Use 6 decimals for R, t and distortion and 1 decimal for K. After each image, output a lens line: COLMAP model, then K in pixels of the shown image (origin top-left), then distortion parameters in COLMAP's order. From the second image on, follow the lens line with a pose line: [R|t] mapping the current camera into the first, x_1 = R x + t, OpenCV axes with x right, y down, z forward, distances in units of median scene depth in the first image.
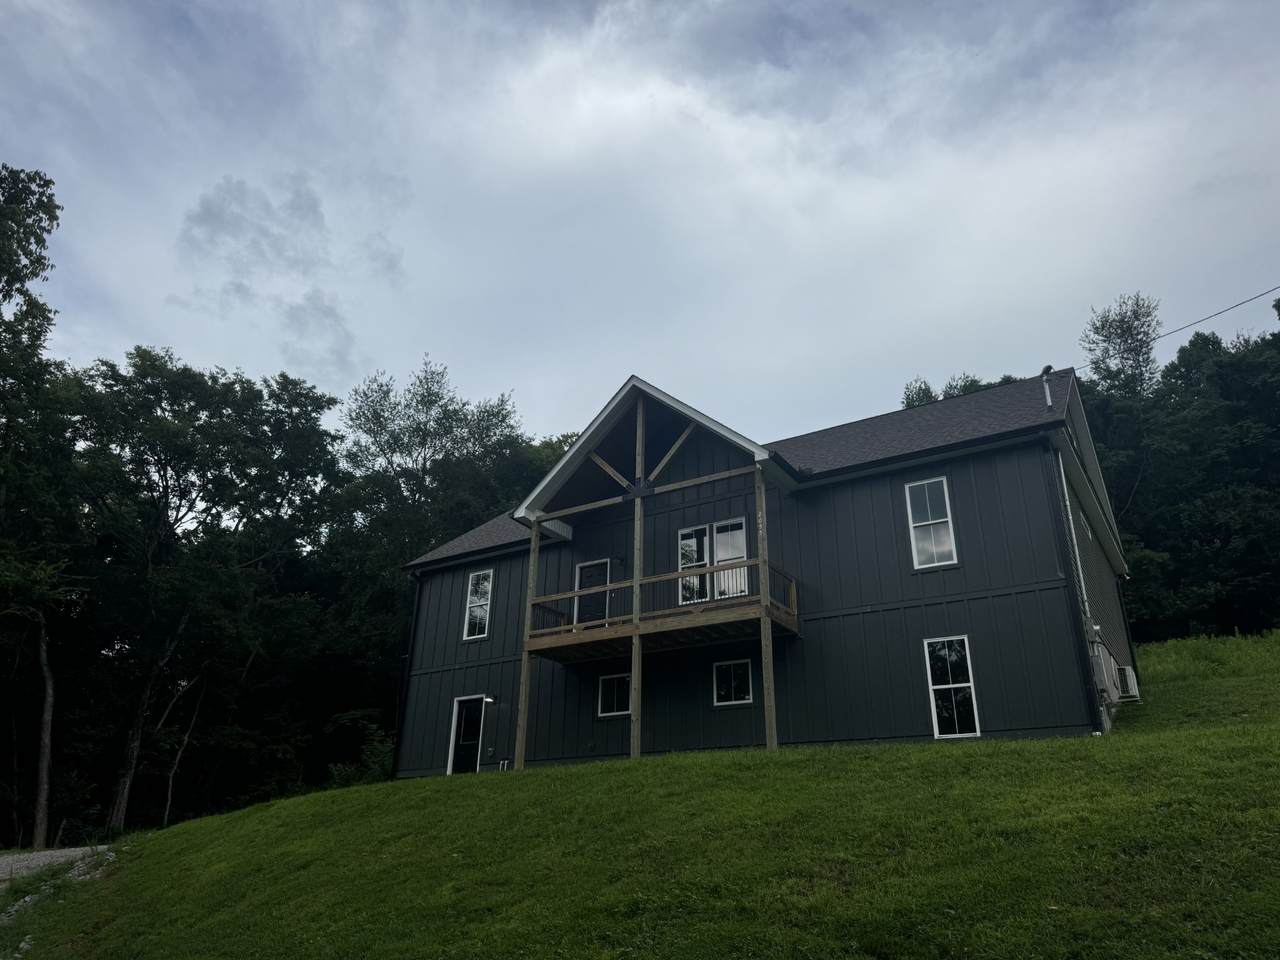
lens RADIAL K [[903.9, 0, 635.6], [0, 903.9, 480.4], [0, 0, 1]] dist [0.061771, -0.064162]
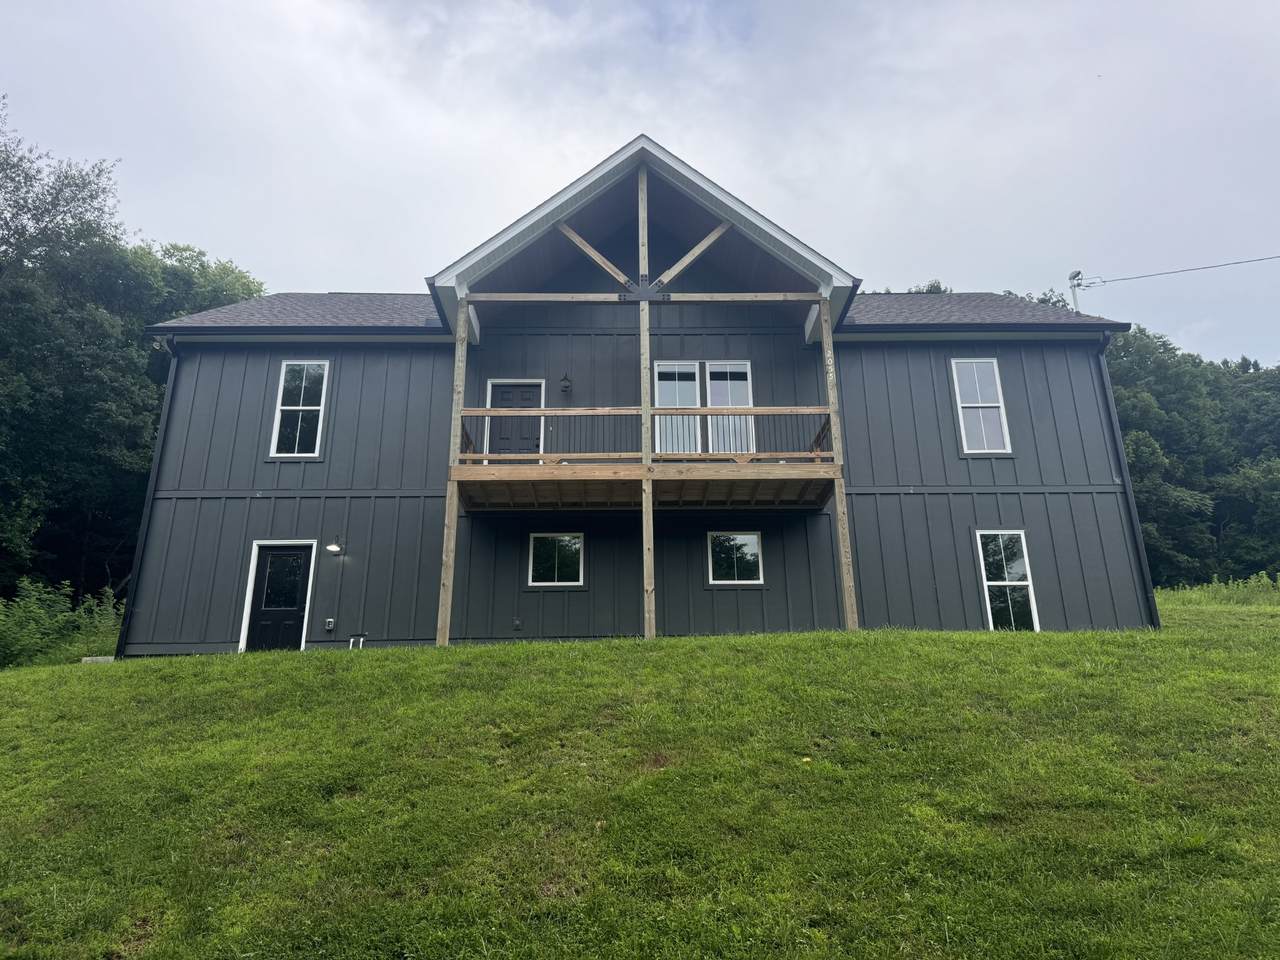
lens RADIAL K [[897.5, 0, 644.3], [0, 897.5, 489.7], [0, 0, 1]] dist [0.095040, -0.120364]
pose [[0.830835, 0.156526, 0.534054, -0.366923], [-0.199909, 0.979523, 0.023913, 0.152903], [-0.519375, -0.126630, 0.845112, 0.363526]]
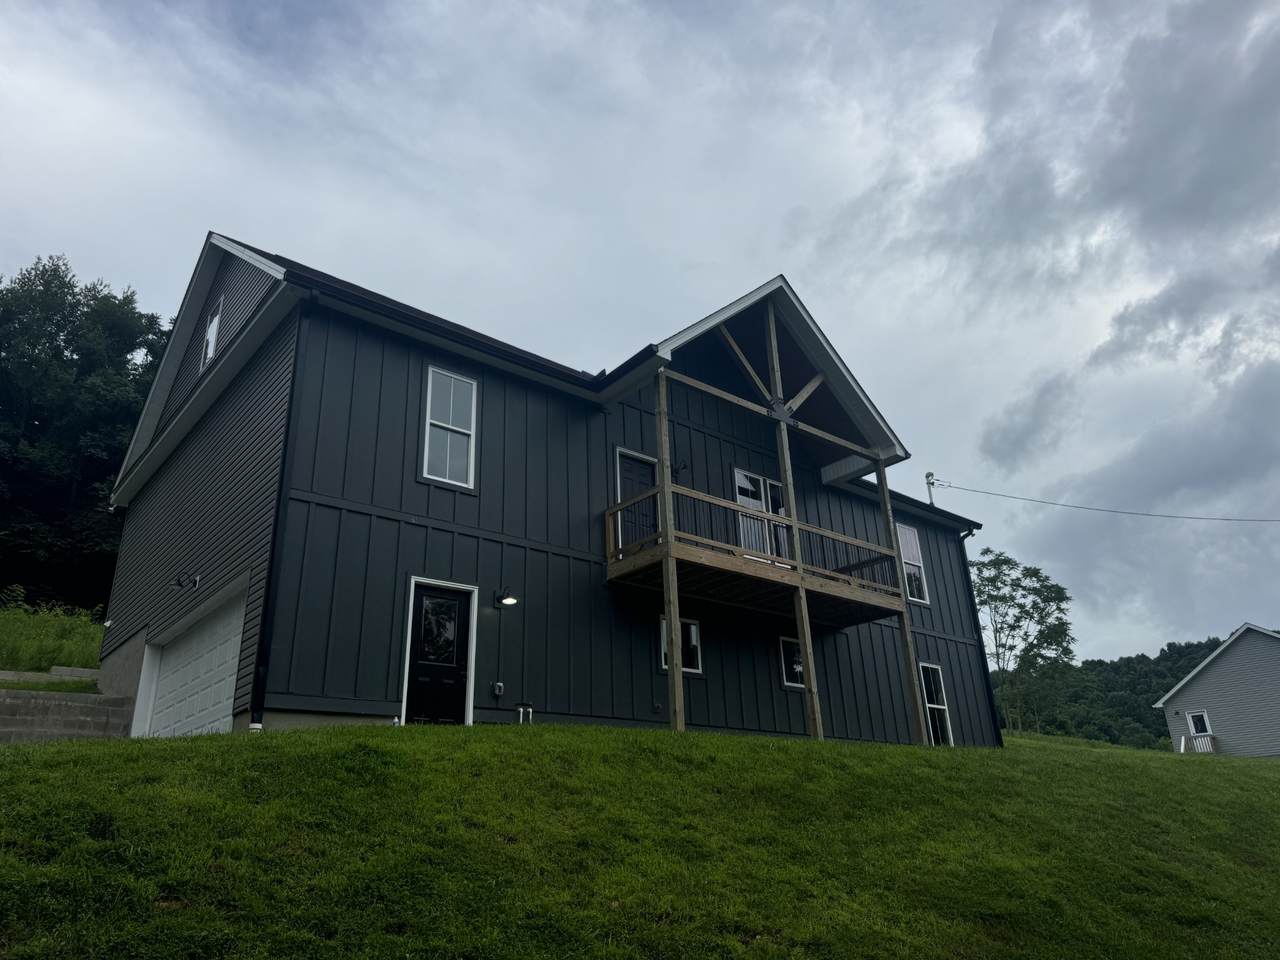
lens RADIAL K [[903.9, 0, 635.6], [0, 903.9, 480.4], [0, 0, 1]] dist [0.061771, -0.064162]
pose [[0.289913, 0.343547, 0.893267, -0.753851], [-0.350087, 0.906733, -0.235104, 0.307856], [-0.890724, -0.244562, 0.383145, 0.797989]]
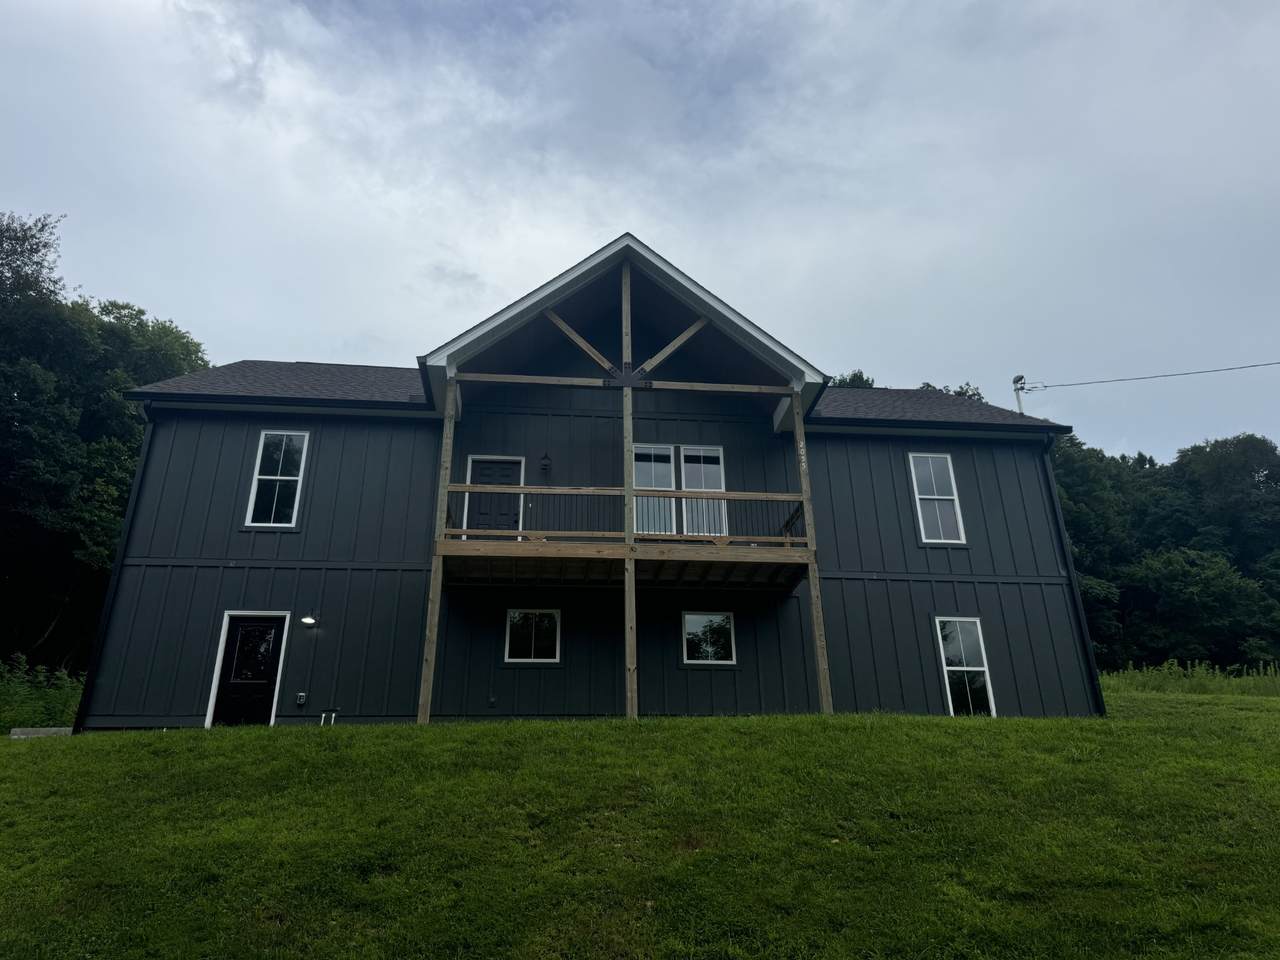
lens RADIAL K [[903.9, 0, 635.6], [0, 903.9, 480.4], [0, 0, 1]] dist [0.061771, -0.064162]
pose [[0.780196, 0.231710, 0.581038, -0.422313], [-0.228104, 0.970291, -0.080649, 0.157286], [-0.582463, -0.069615, 0.809871, 0.371080]]
